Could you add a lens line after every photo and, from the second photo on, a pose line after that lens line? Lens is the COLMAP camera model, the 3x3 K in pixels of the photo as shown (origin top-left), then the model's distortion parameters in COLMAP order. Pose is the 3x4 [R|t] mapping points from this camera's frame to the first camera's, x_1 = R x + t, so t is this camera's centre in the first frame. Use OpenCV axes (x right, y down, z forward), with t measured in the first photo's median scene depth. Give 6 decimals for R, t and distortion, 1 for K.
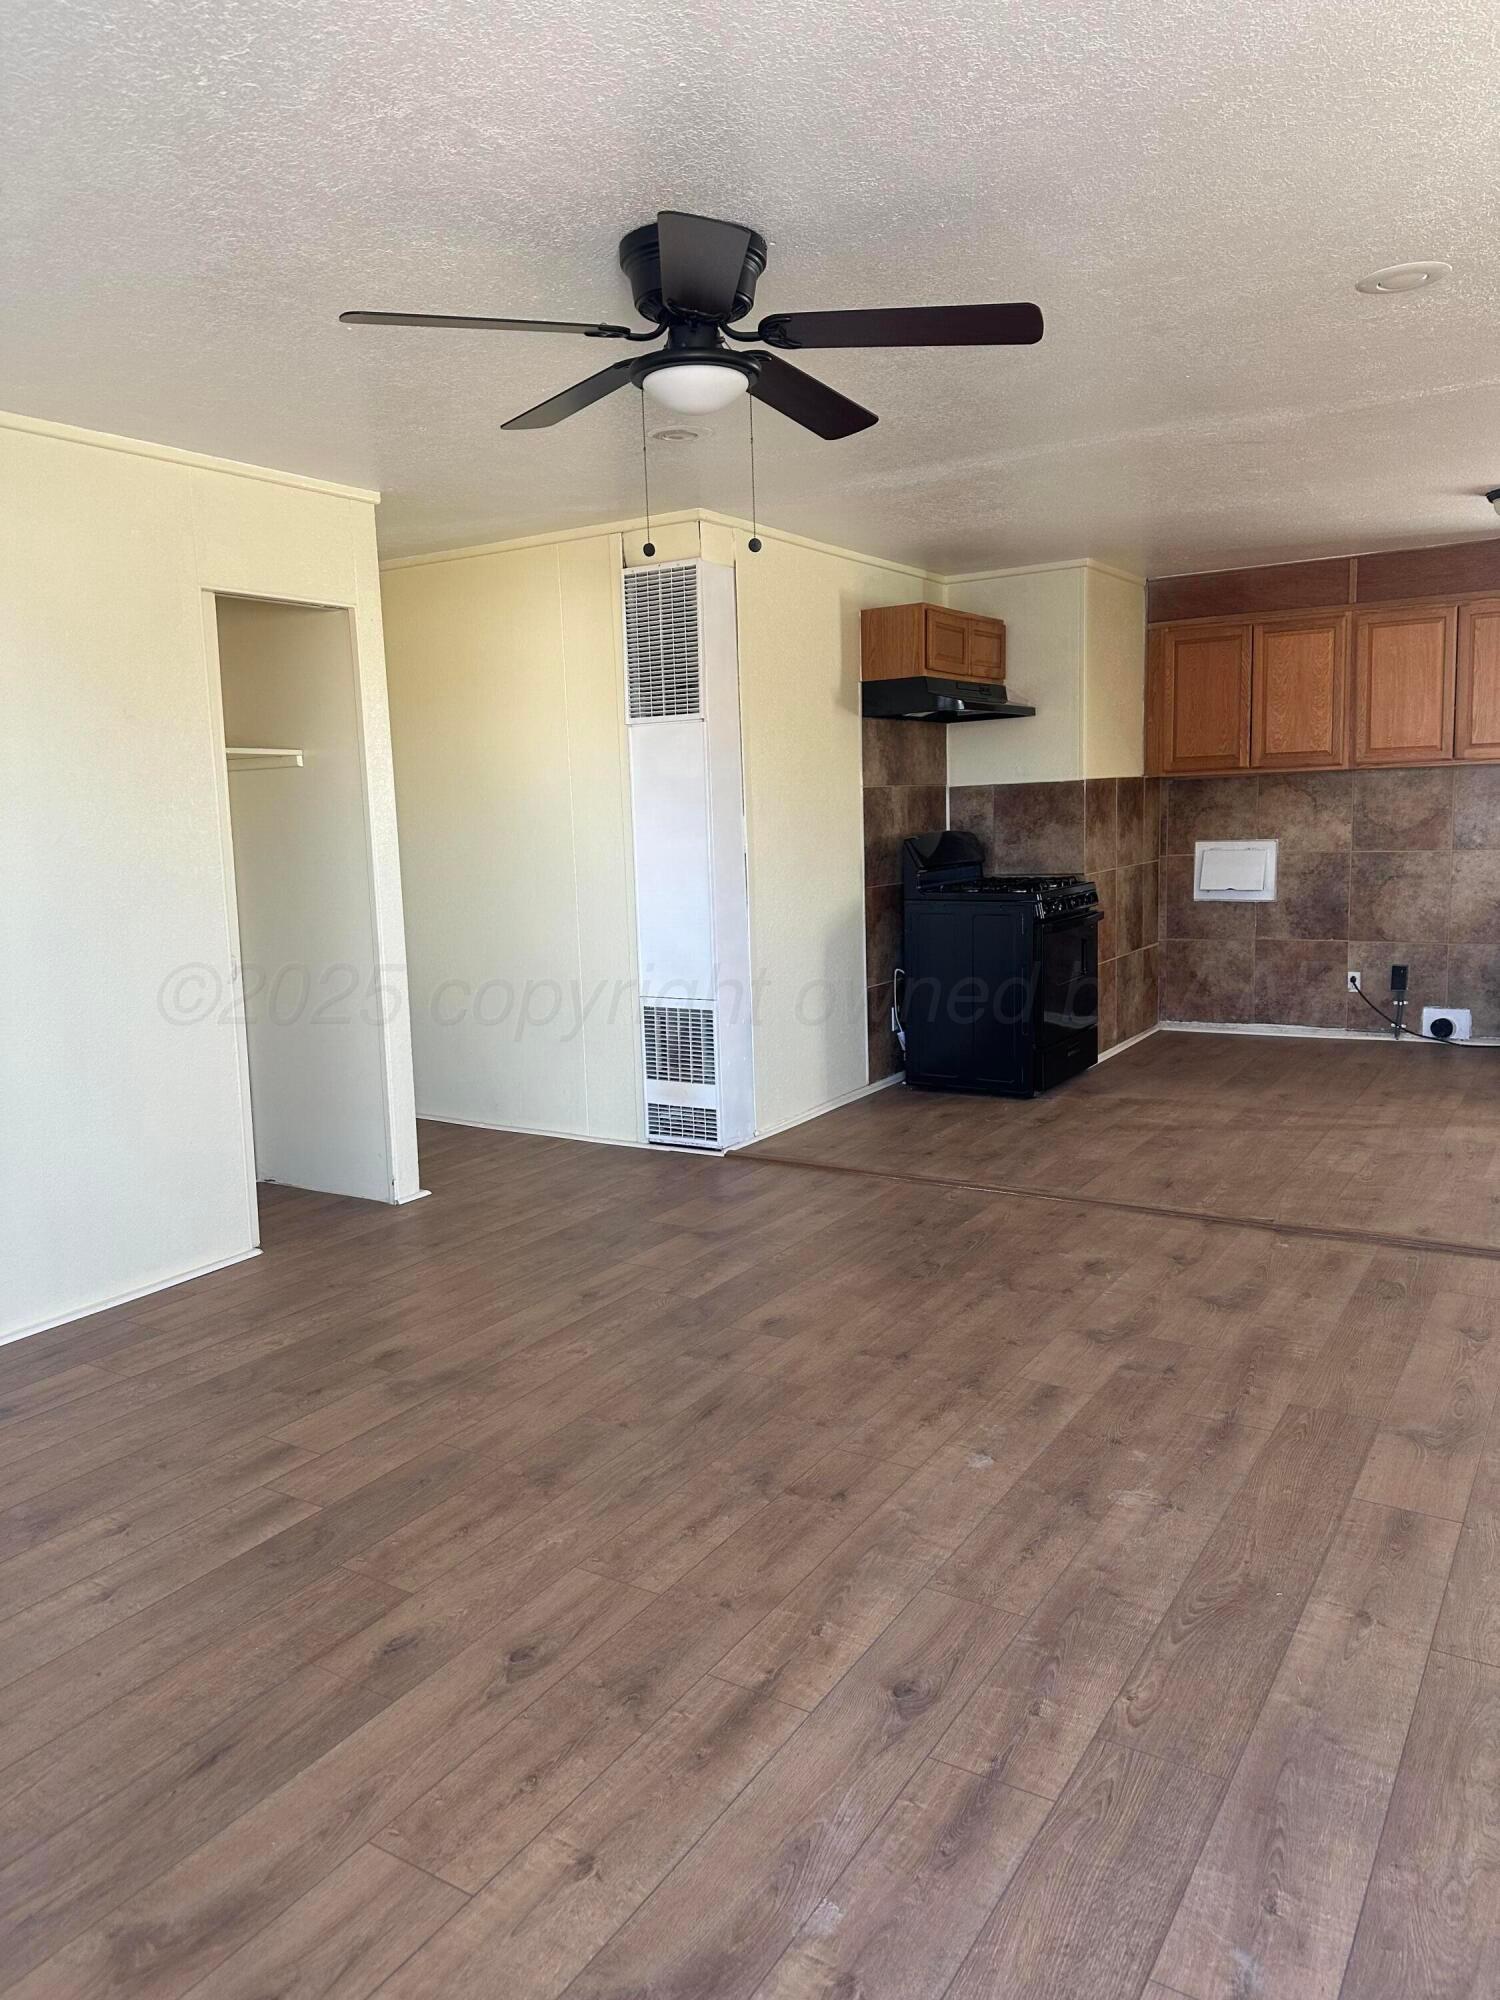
lens RADIAL K [[1397.4, 0, 732.8], [0, 1397.4, 997.1], [0, 0, 1]] dist [0.061590, -0.077866]
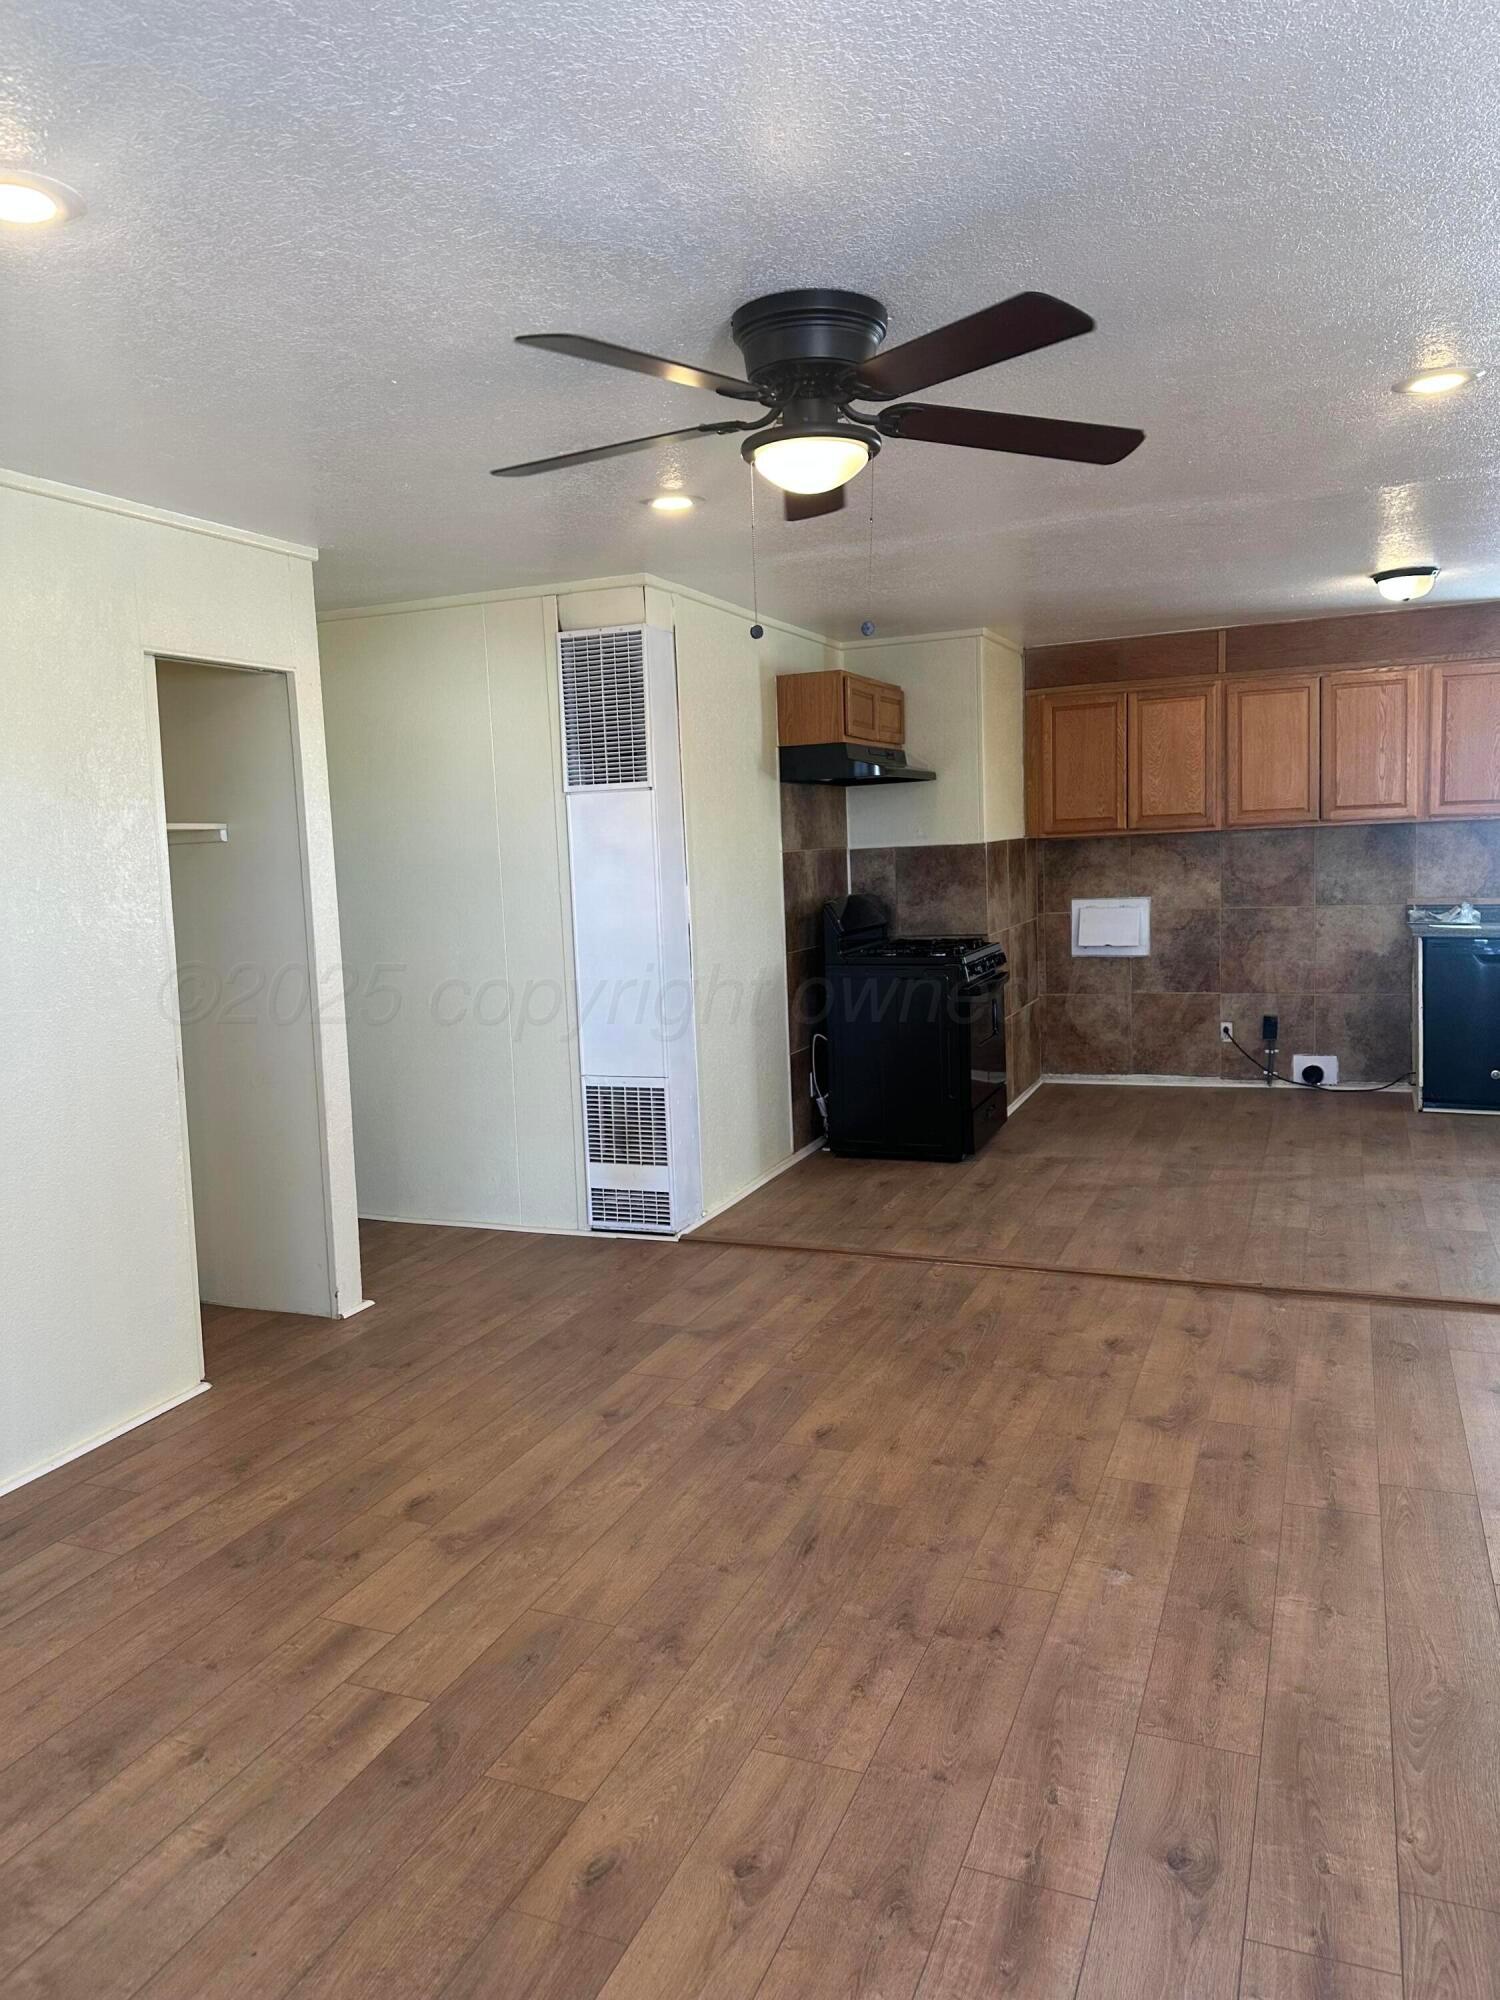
lens RADIAL K [[1397.4, 0, 733.9], [0, 1397.4, 995.5], [0, 0, 1]] dist [0.061590, -0.077866]
pose [[0.985924, -0.026363, 0.165100, -0.096555], [0.031857, 0.999020, -0.030713, -0.018587], [-0.164129, 0.035541, 0.985798, 0.034692]]
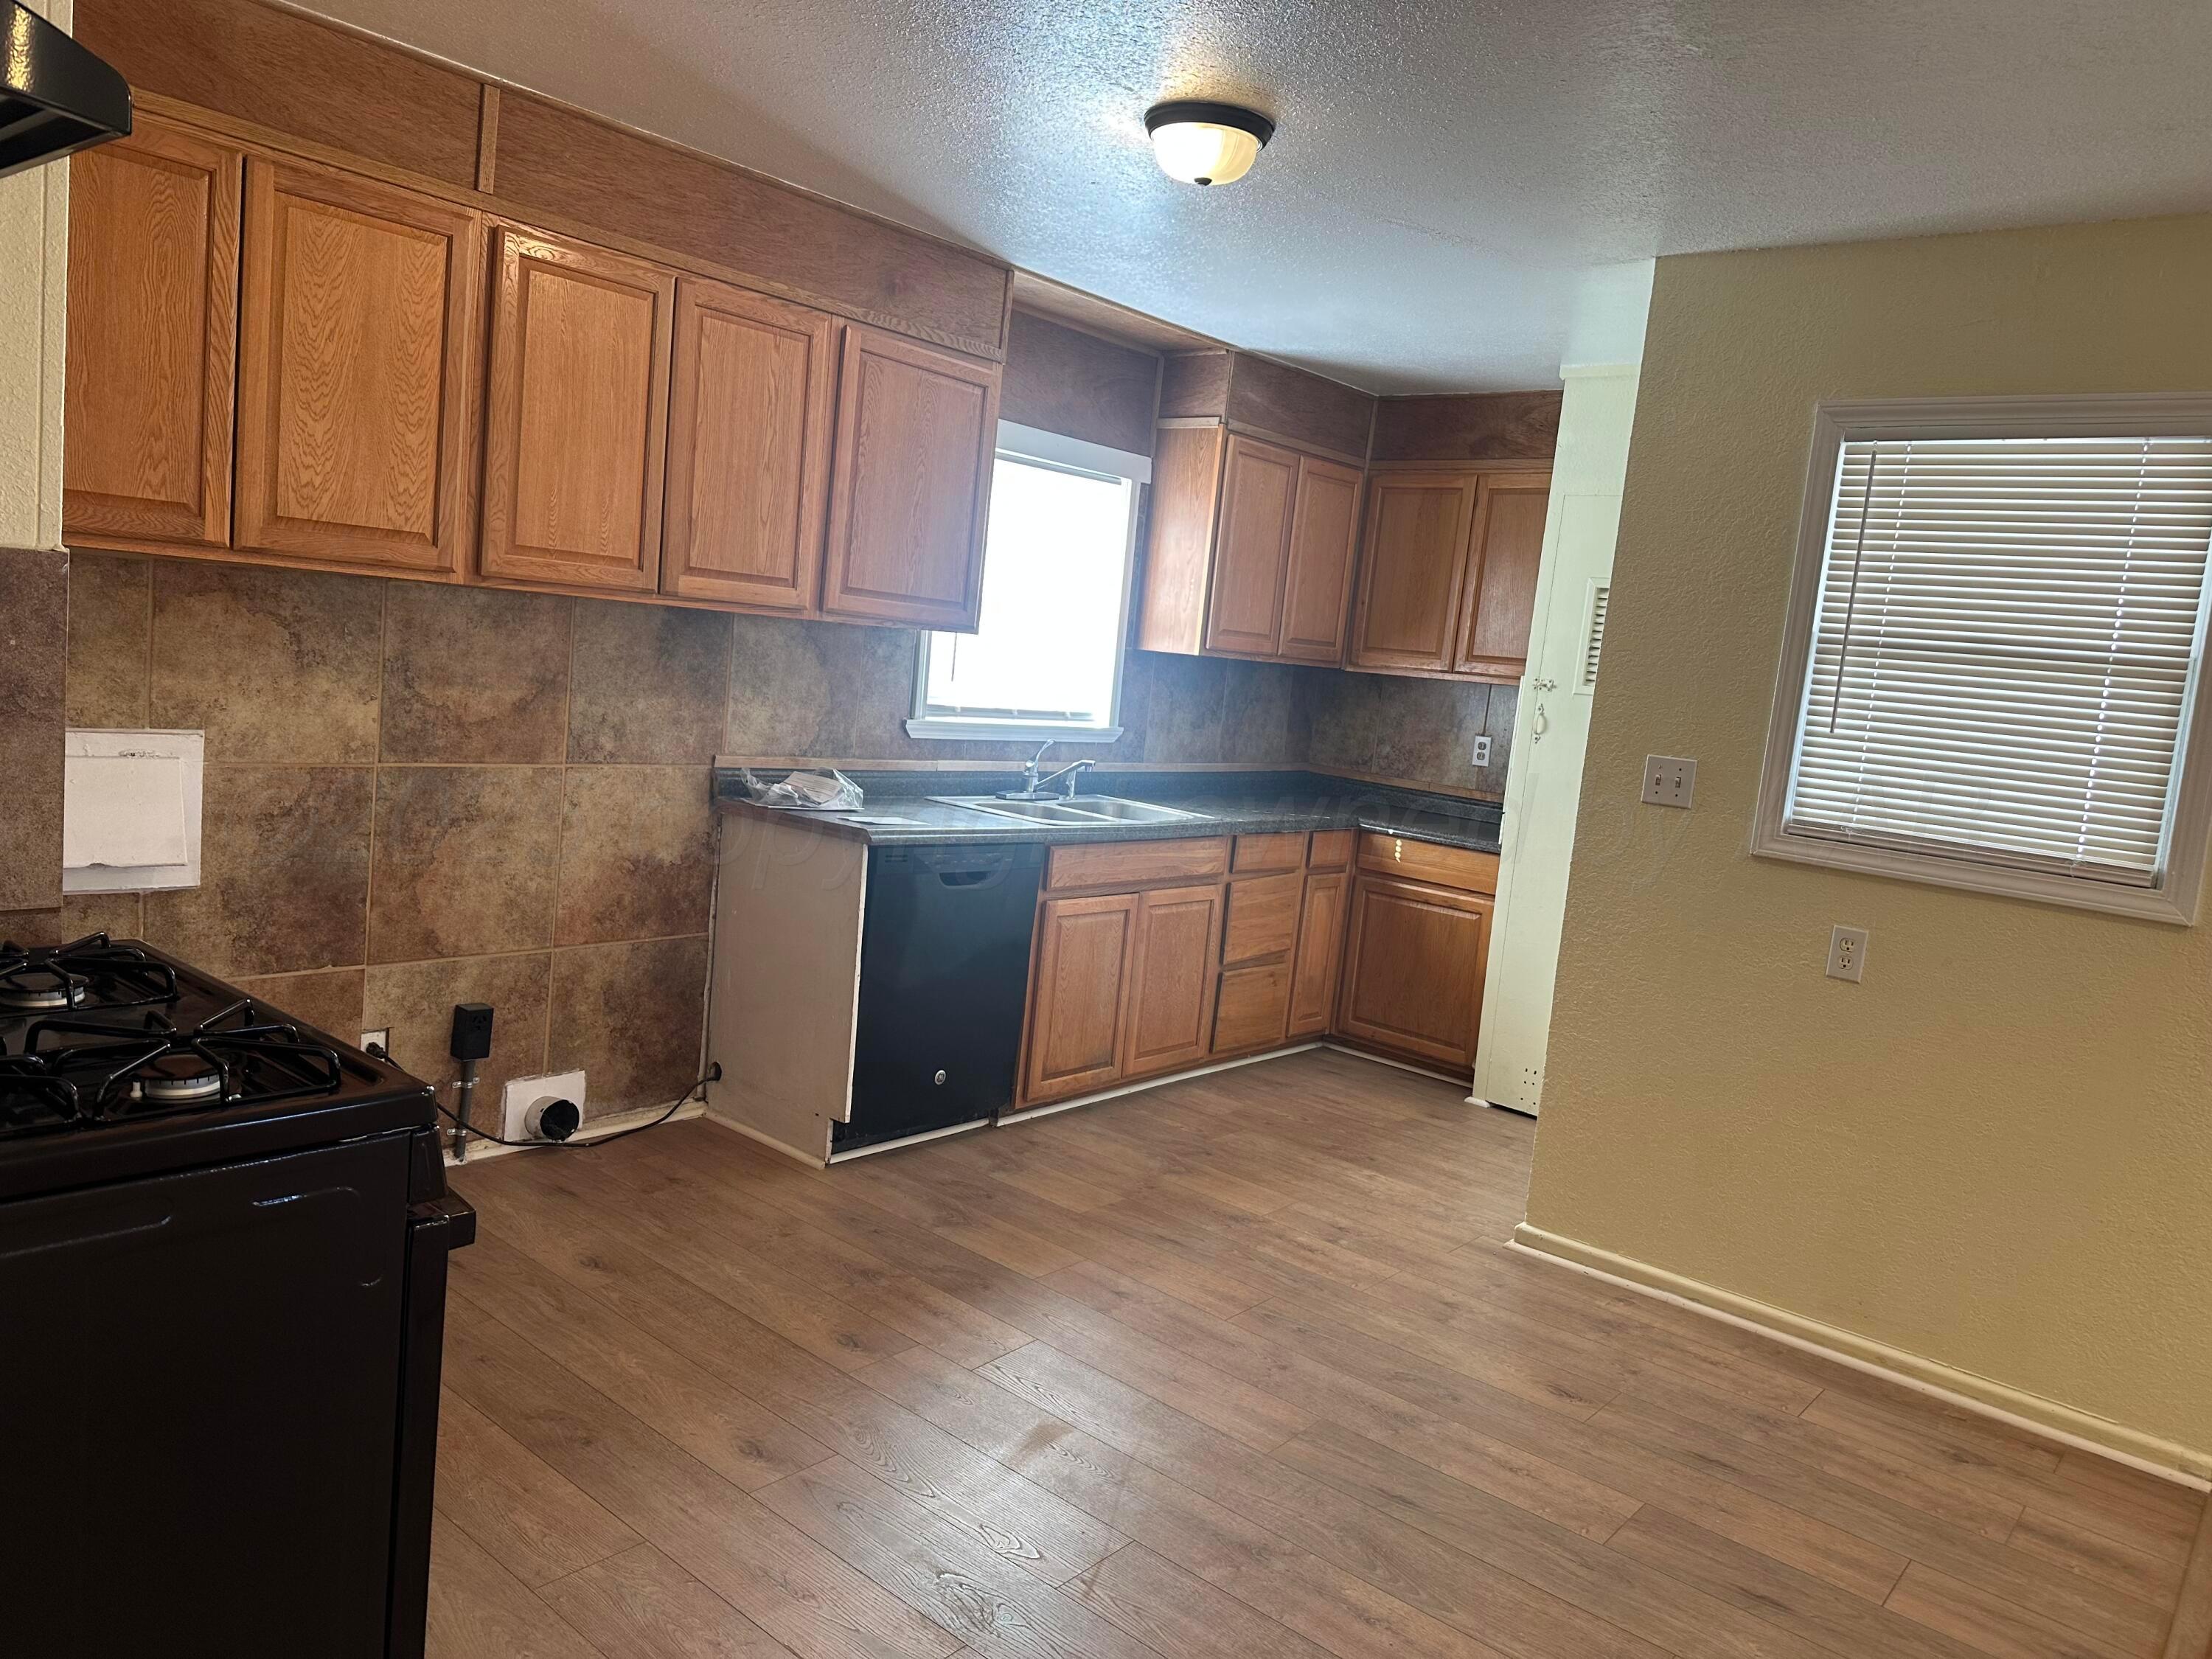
lens RADIAL K [[1545.5, 0, 1066.7], [0, 1545.5, 817.7], [0, 0, 1]] dist [0.061590, -0.077866]
pose [[0.121467, -0.065557, 0.990428, -0.014585], [0.038087, 0.997390, 0.061347, -0.113600], [-0.991865, 0.030270, 0.123646, 0.766523]]
